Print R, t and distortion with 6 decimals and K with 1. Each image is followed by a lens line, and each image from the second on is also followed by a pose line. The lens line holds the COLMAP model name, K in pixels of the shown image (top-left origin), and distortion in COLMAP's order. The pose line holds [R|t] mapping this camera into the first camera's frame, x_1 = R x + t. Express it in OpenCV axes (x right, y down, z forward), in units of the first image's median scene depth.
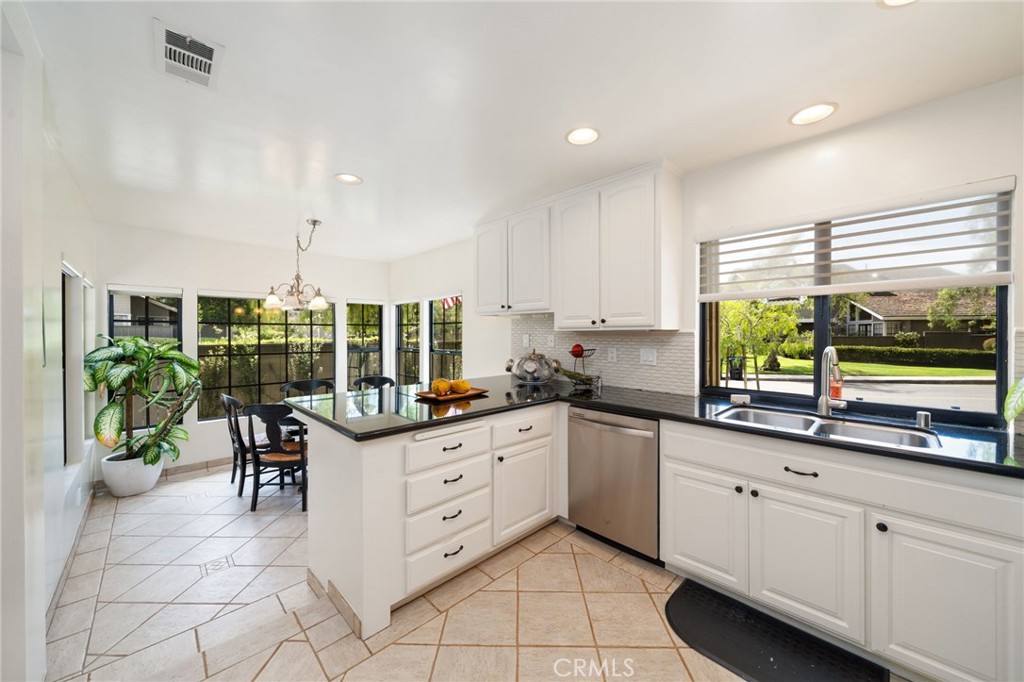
lens RADIAL K [[367.7, 0, 512.8], [0, 367.7, 337.8], [0, 0, 1]] dist [-0.004722, 0.000357]
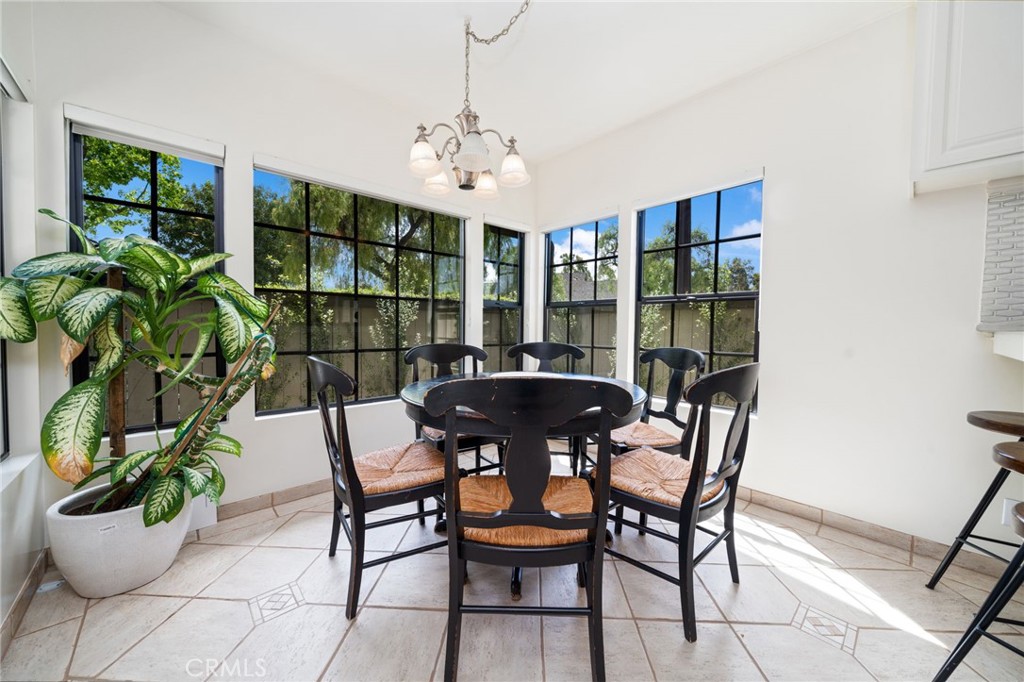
lens RADIAL K [[367.7, 0, 513.1], [0, 367.7, 335.7], [0, 0, 1]] dist [-0.004722, 0.000357]
pose [[0.999422, 0.011218, -0.032099, -0.550194], [-0.010458, 0.999663, 0.023743, 0.113519], [0.032354, -0.023393, 0.999203, 0.571538]]
